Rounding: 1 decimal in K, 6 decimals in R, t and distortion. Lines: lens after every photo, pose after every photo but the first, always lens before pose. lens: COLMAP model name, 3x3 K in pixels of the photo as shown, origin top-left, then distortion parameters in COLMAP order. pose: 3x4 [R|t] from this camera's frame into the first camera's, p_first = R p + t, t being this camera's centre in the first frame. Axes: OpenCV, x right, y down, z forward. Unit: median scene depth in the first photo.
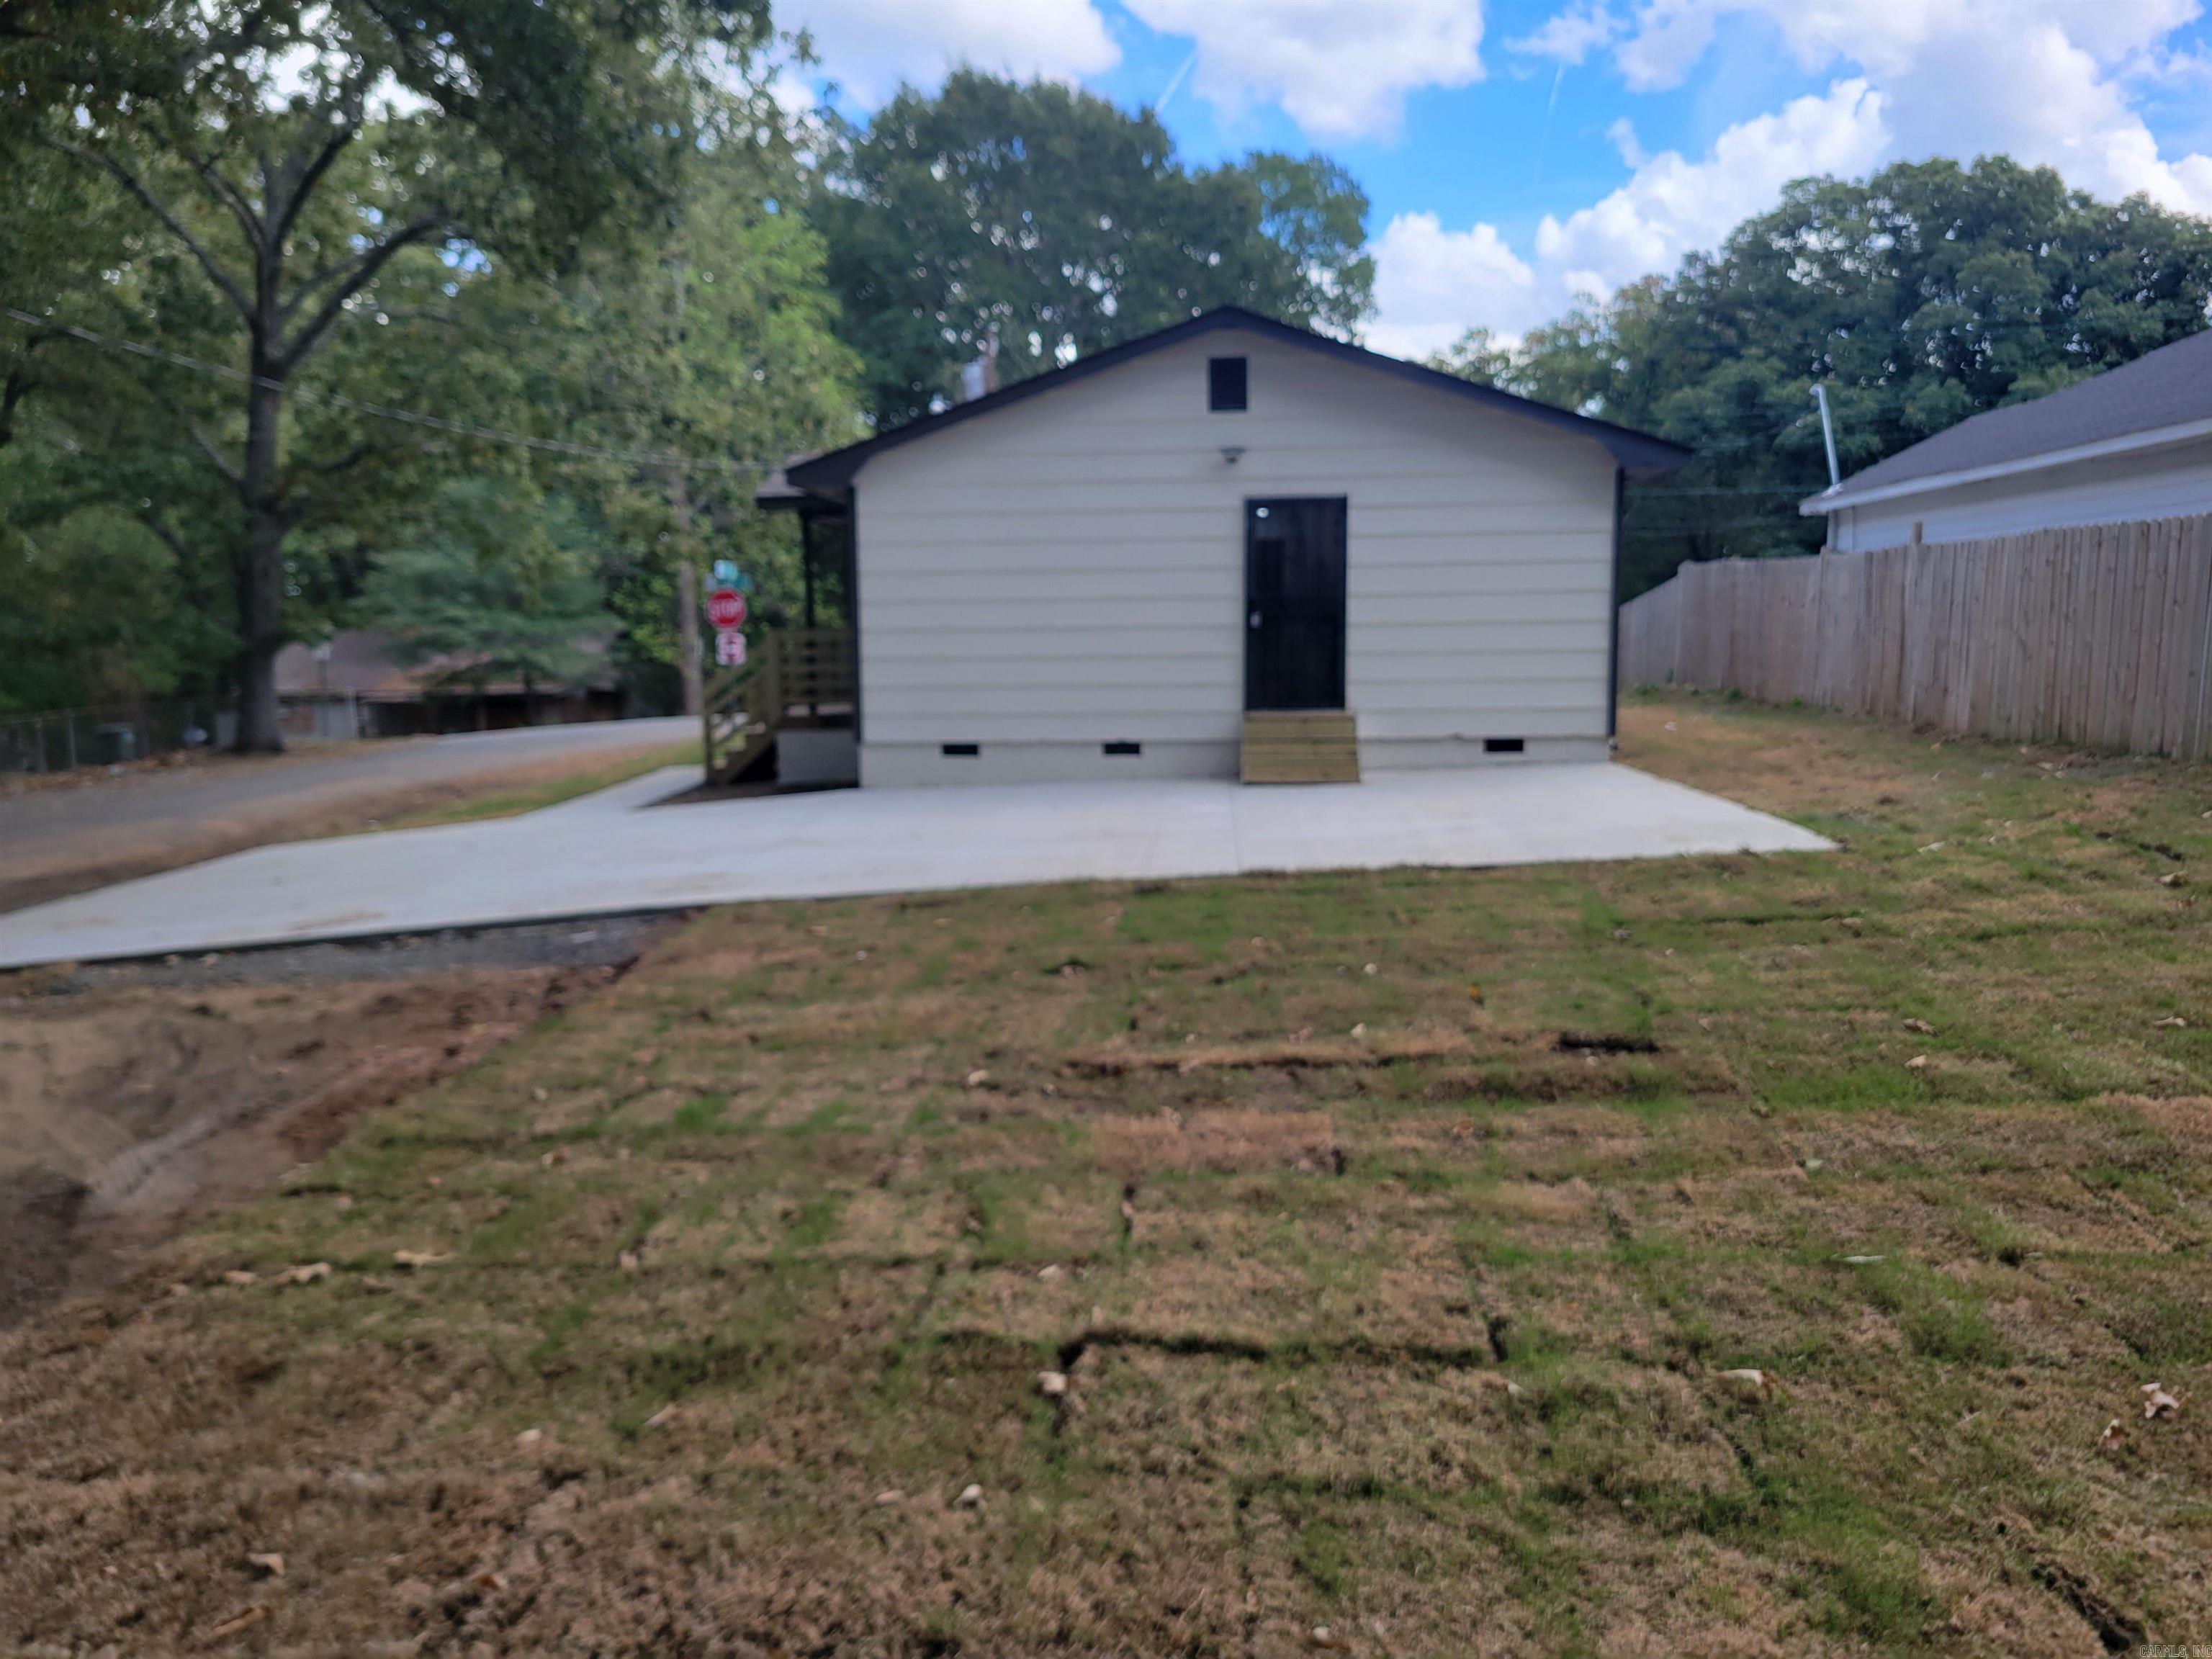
lens RADIAL K [[1661.2, 0, 1106.0], [0, 1661.2, 829.5], [0, 0, 1]] dist [-0.000194, -0.003828]
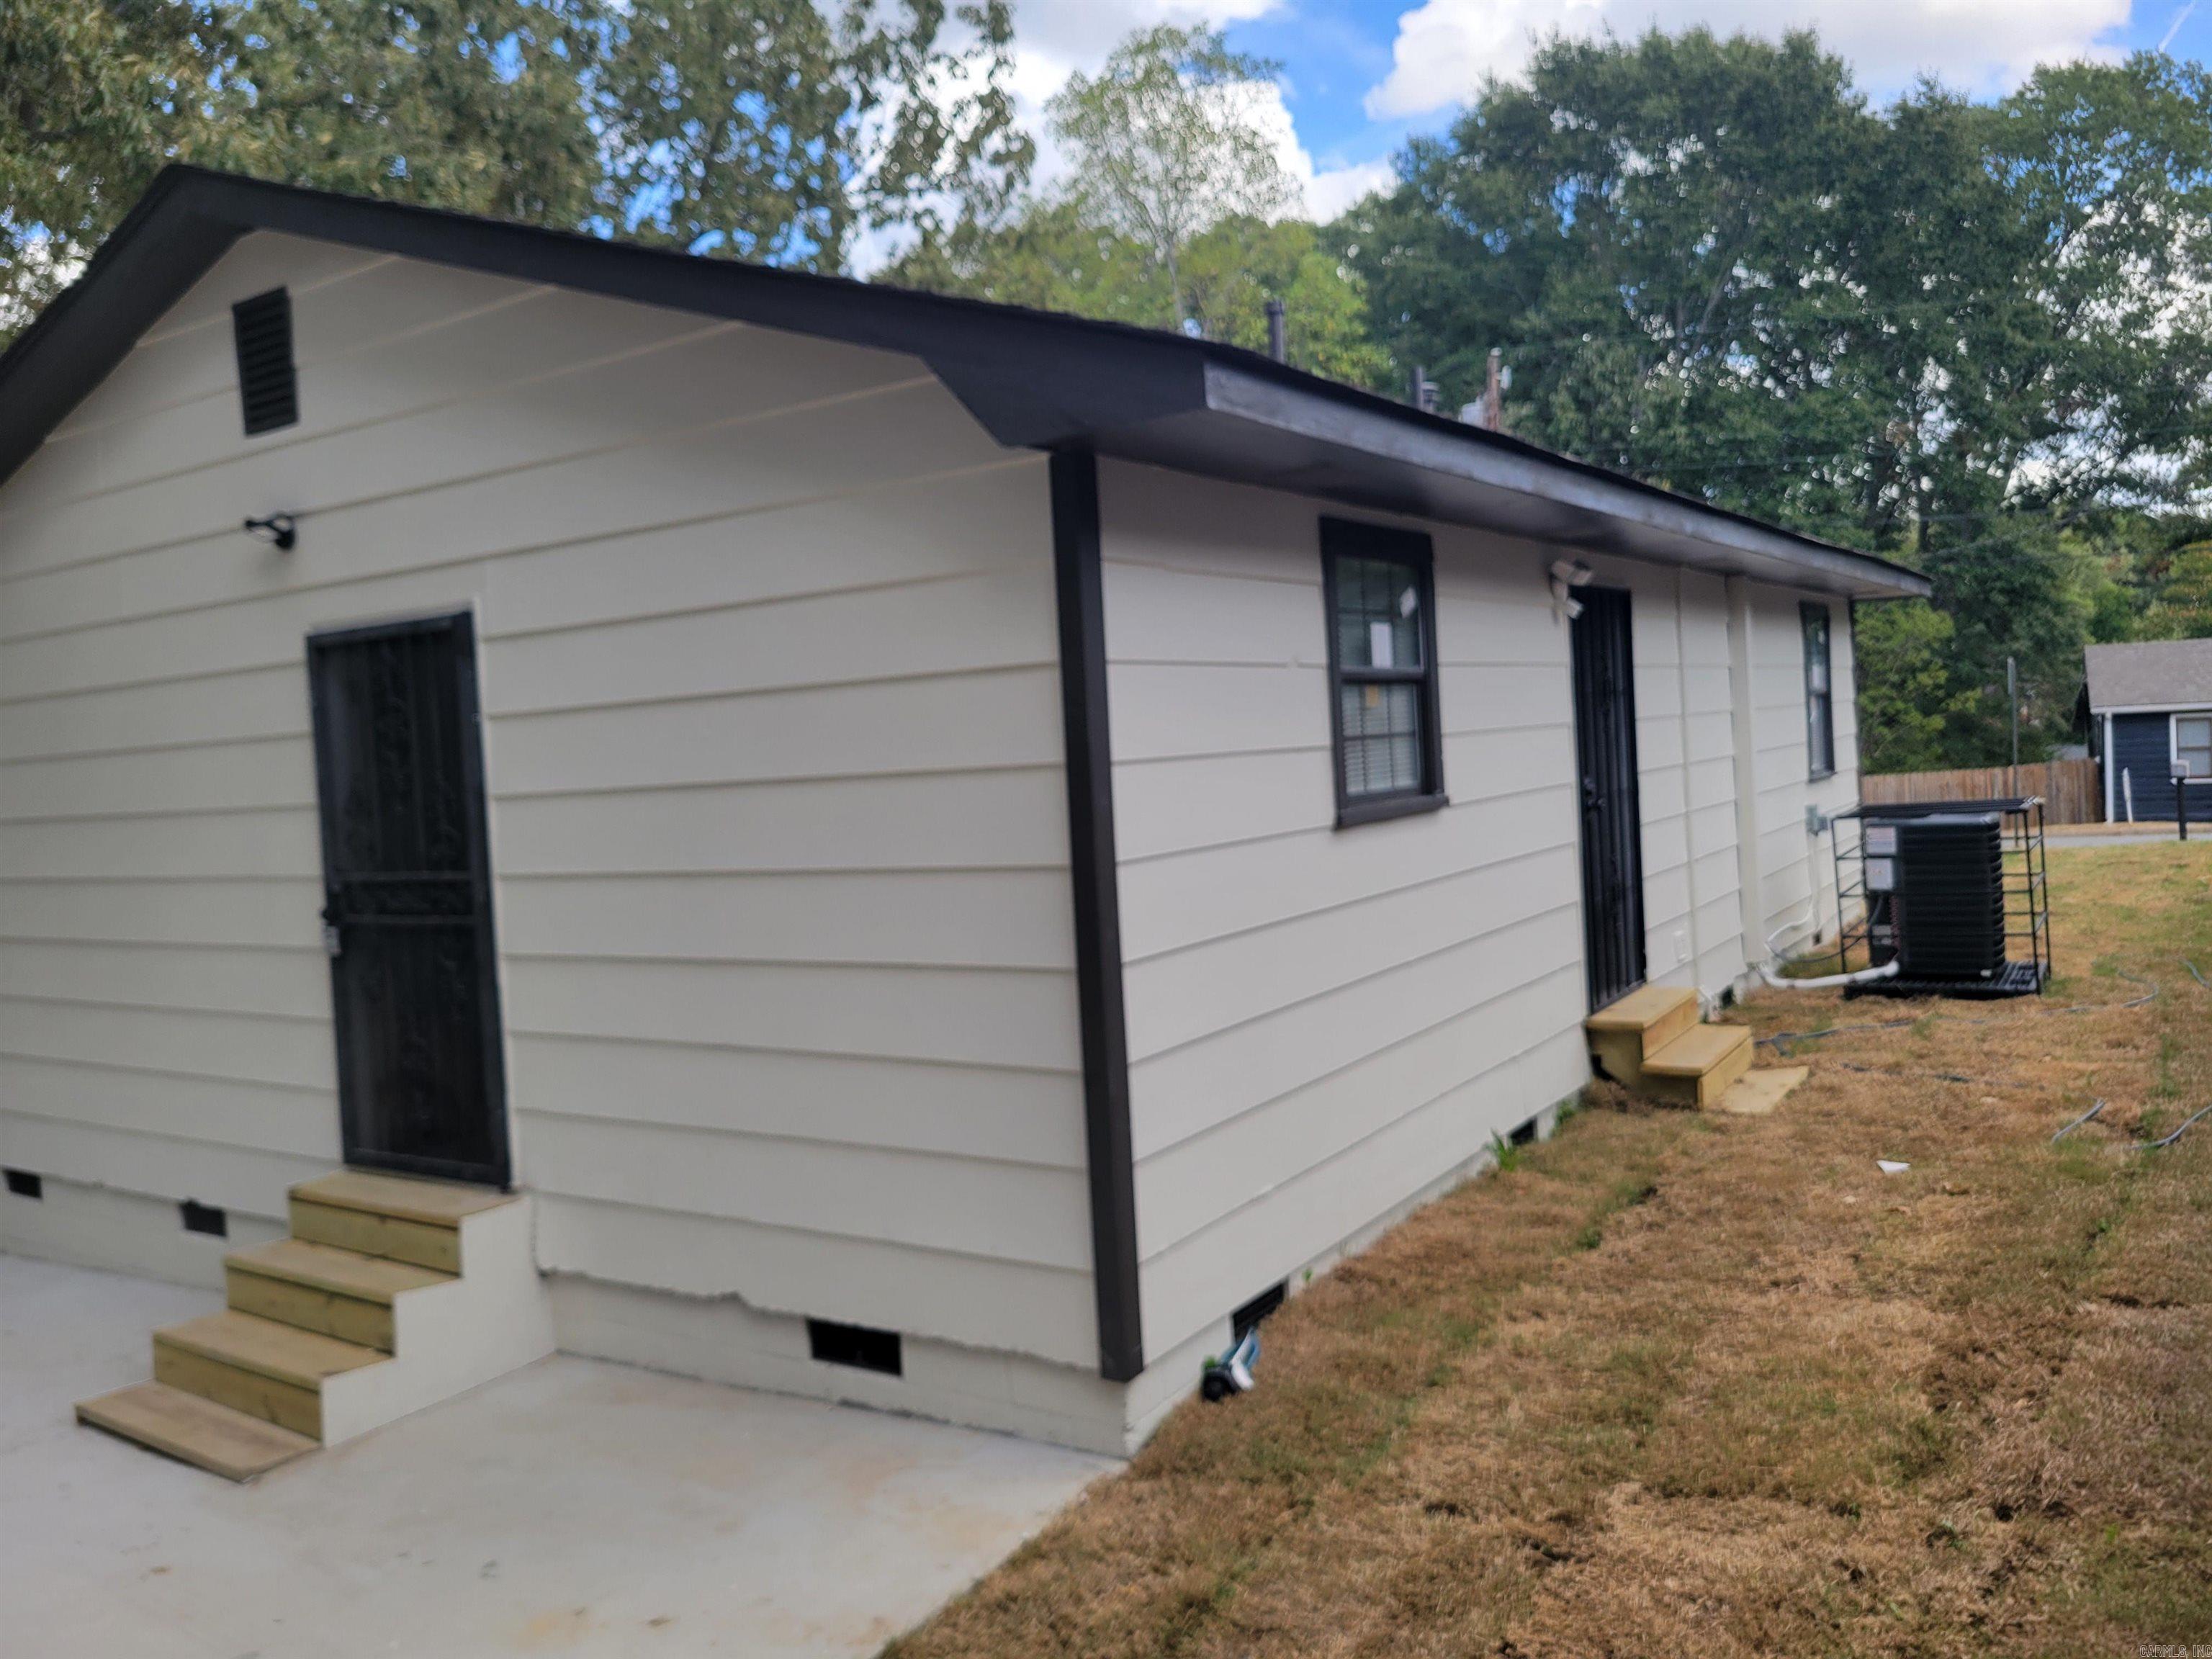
lens RADIAL K [[1661.2, 0, 1106.0], [0, 1661.2, 829.5], [0, 0, 1]] dist [-0.000194, -0.003828]
pose [[0.866564, -0.024540, -0.498463, 0.444945], [0.001300, 0.998898, -0.046916, -0.135117], [0.499065, 0.040008, 0.865641, 0.753473]]
